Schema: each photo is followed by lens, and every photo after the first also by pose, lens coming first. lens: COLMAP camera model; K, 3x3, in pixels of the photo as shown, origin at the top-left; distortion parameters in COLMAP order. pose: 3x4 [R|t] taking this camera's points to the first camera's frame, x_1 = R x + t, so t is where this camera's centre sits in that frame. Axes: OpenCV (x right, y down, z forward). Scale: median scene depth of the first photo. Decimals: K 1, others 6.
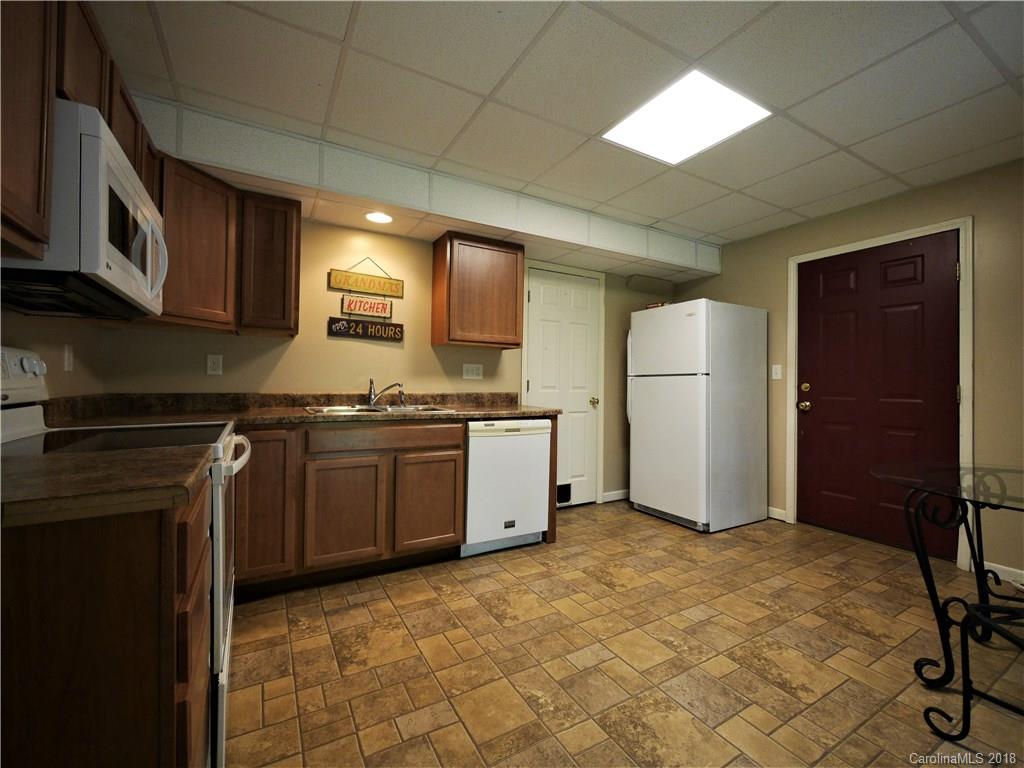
lens RADIAL K [[434.5, 0, 512.0], [0, 434.5, 384.0], [0, 0, 1]] dist [0.001205, 0.000122]
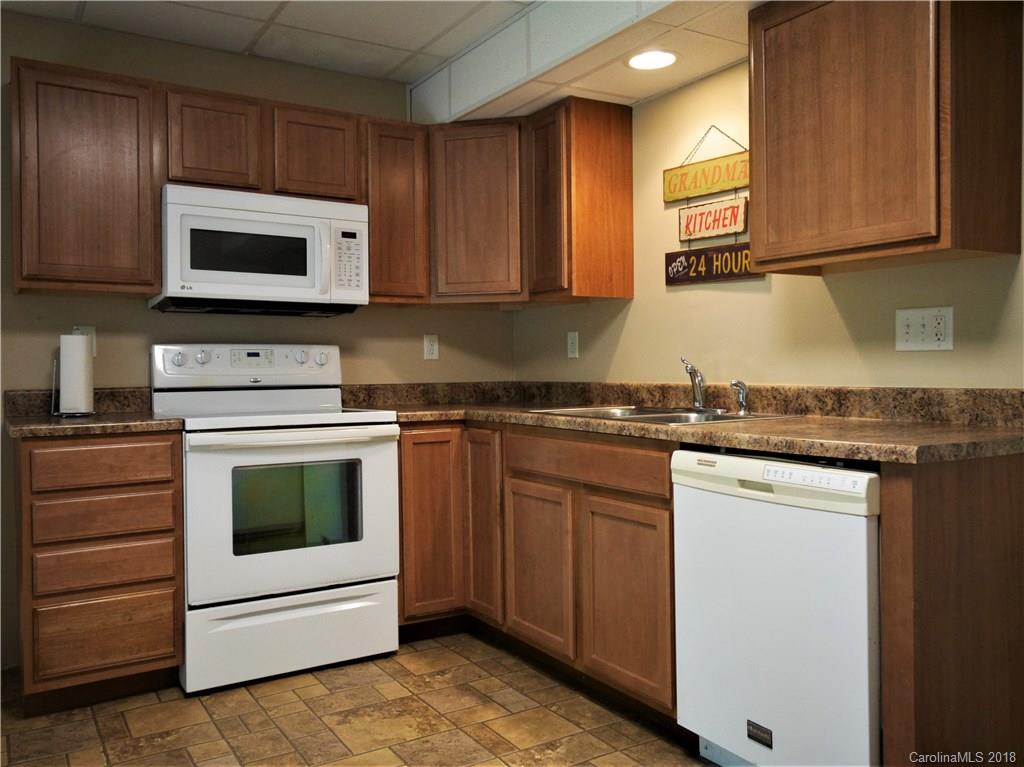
lens RADIAL K [[867.9, 0, 514.1], [0, 867.9, 382.5], [0, 0, 1]] dist [0.010992, 0.020220]
pose [[0.024856, 0.005610, -0.999675, 0.775190], [0.005447, 0.999969, 0.005748, 0.011681], [0.999676, -0.005588, 0.024825, 0.798968]]
